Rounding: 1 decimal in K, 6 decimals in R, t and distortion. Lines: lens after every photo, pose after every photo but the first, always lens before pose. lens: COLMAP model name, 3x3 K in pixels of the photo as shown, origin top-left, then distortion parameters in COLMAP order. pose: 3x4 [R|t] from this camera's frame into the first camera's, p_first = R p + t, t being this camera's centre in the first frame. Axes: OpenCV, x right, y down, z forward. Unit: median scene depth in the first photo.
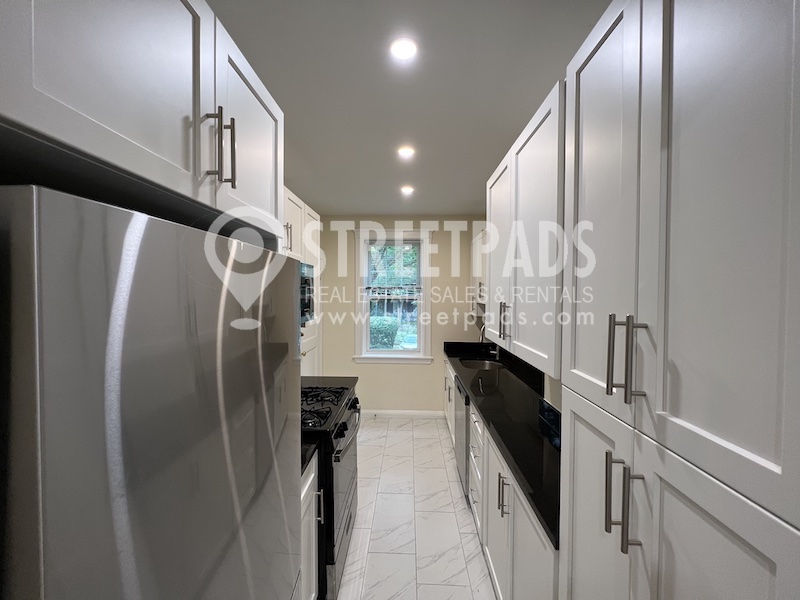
lens RADIAL K [[319.3, 0, 397.3], [0, 319.3, 297.6], [0, 0, 1]] dist [-0.001031, -0.000164]
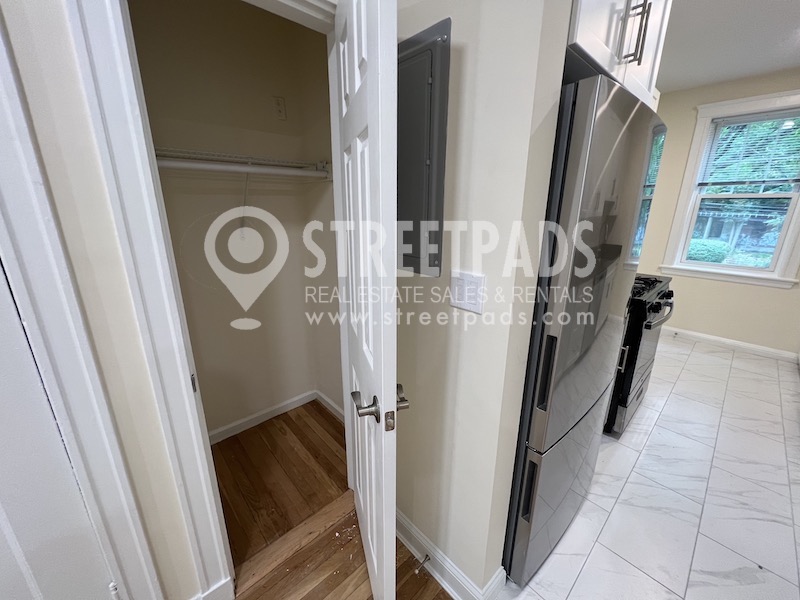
lens RADIAL K [[319.3, 0, 397.3], [0, 319.3, 297.6], [0, 0, 1]] dist [-0.001031, -0.000164]
pose [[0.699768, 0.195721, -0.687035, -0.024526], [-0.014273, 0.965375, 0.260477, 0.057266], [0.714227, -0.172468, 0.678332, -0.170501]]
